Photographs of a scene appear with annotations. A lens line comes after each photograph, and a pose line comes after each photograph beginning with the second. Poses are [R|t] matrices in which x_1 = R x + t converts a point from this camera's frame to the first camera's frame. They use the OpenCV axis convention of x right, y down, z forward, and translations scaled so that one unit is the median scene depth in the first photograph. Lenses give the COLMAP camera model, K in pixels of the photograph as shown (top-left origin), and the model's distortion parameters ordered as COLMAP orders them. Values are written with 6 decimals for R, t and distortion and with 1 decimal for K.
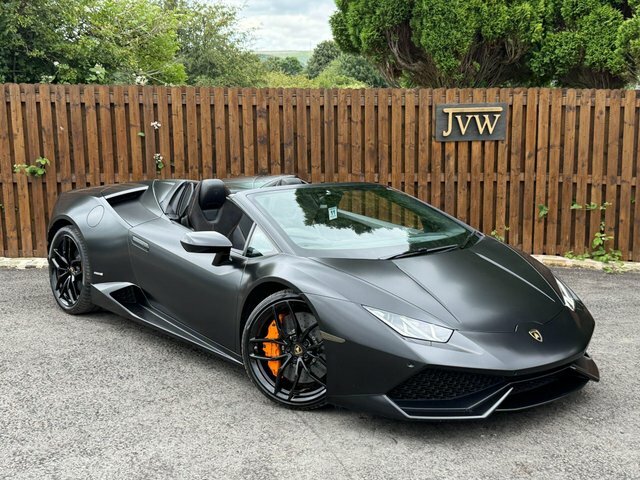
lens RADIAL K [[845.9, 0, 318.0], [0, 845.9, 241.1], [0, 0, 1]] dist [0.120914, 0.000000]
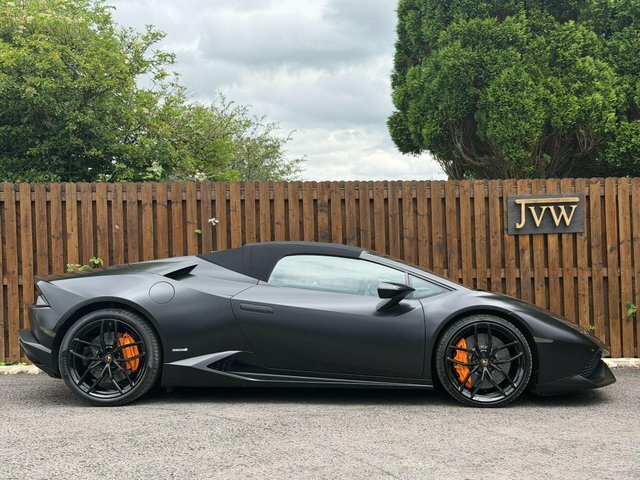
lens RADIAL K [[899.8, 0, 318.9], [0, 899.8, 242.1], [0, 0, 1]] dist [0.135953, 0.000000]
pose [[0.999007, -0.017422, -0.041015, -0.029736], [0.009960, 0.984420, -0.175551, 0.064783], [0.043434, 0.174968, 0.983616, 0.009917]]
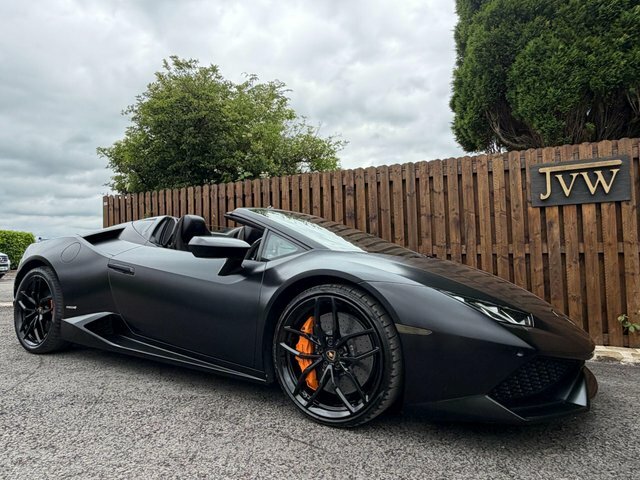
lens RADIAL K [[421.0, 0, 318.4], [0, 421.0, 239.5], [0, 0, 1]] dist [0.007965, -0.002139]
pose [[0.845667, -0.033283, -0.532672, 0.184414], [-0.082249, 0.978004, -0.191688, 0.017157], [0.527335, 0.205916, 0.824328, 0.536246]]
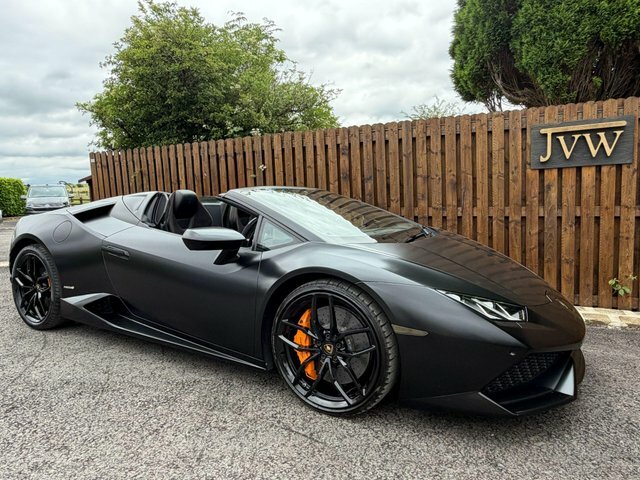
lens RADIAL K [[421.0, 0, 315.9], [0, 421.0, 239.2], [0, 0, 1]] dist [0.007965, -0.002139]
pose [[0.850007, 0.029957, -0.525919, 0.181717], [-0.062511, 0.997063, -0.044238, -0.014686], [0.523050, 0.070479, 0.849383, 0.534354]]
